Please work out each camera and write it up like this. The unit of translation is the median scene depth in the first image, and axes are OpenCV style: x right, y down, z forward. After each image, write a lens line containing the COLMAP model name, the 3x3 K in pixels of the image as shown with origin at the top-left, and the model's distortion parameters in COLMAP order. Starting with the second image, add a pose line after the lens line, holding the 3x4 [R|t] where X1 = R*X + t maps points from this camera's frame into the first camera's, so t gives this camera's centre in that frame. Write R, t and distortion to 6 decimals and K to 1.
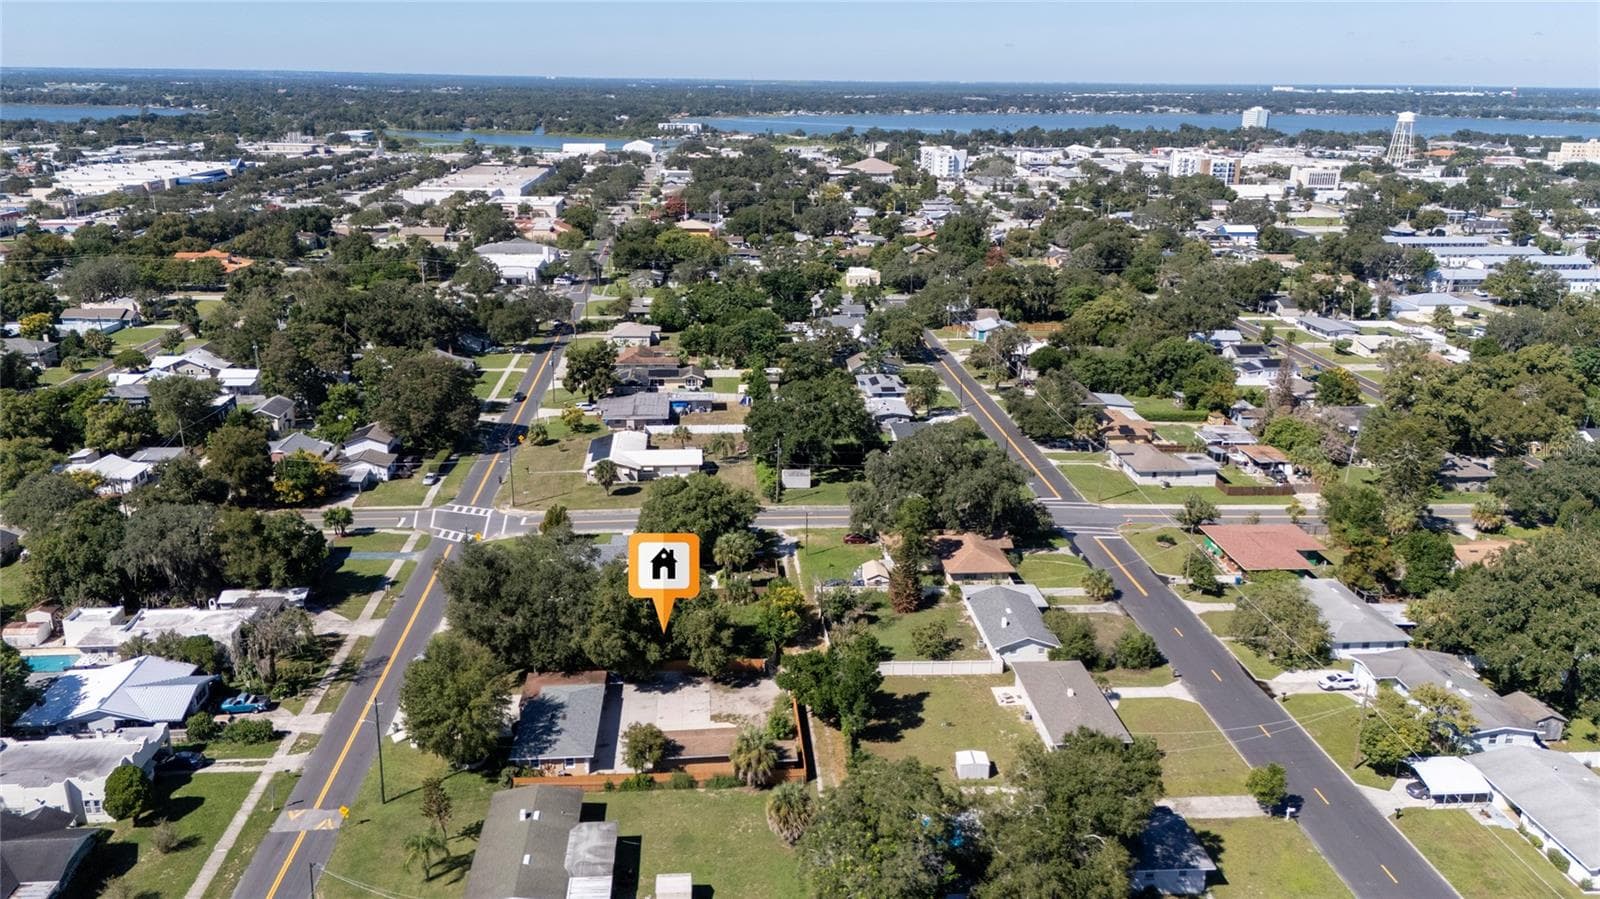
lens RADIAL K [[1182.4, 0, 790.9], [0, 1182.4, 443.9], [0, 0, 1]] dist [0.064346, -0.070023]
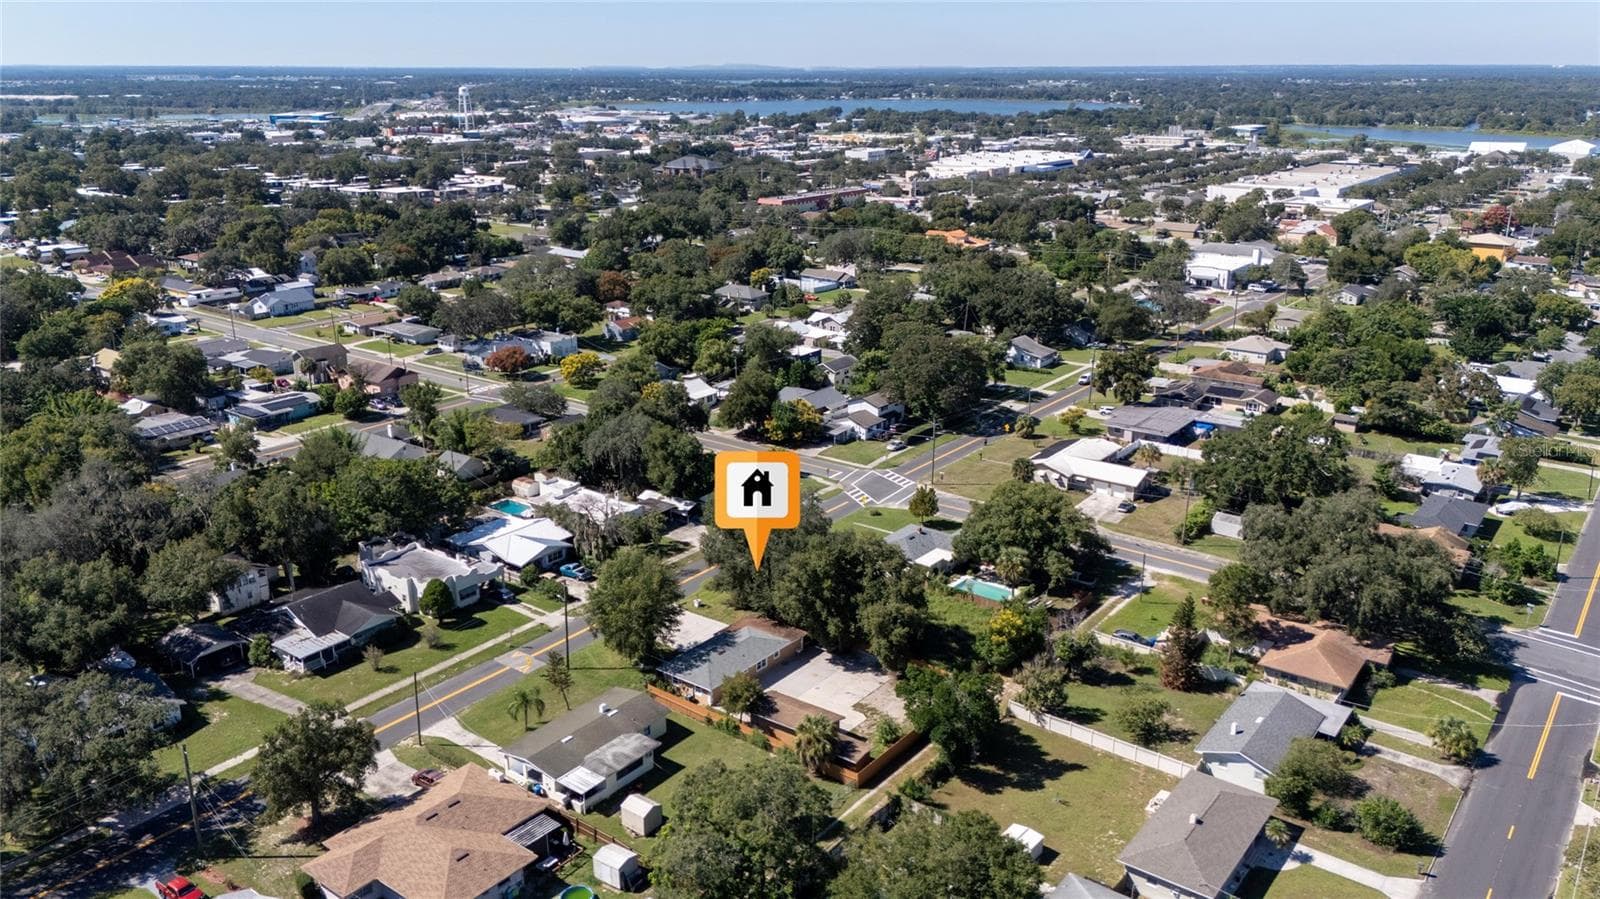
lens RADIAL K [[1182.4, 0, 754.2], [0, 1182.4, 452.2], [0, 0, 1]] dist [0.064346, -0.070023]
pose [[0.736791, 0.196120, -0.647051, 0.303900], [-0.189045, 0.978593, 0.081346, -0.028379], [0.649154, 0.062387, 0.758095, 0.106236]]
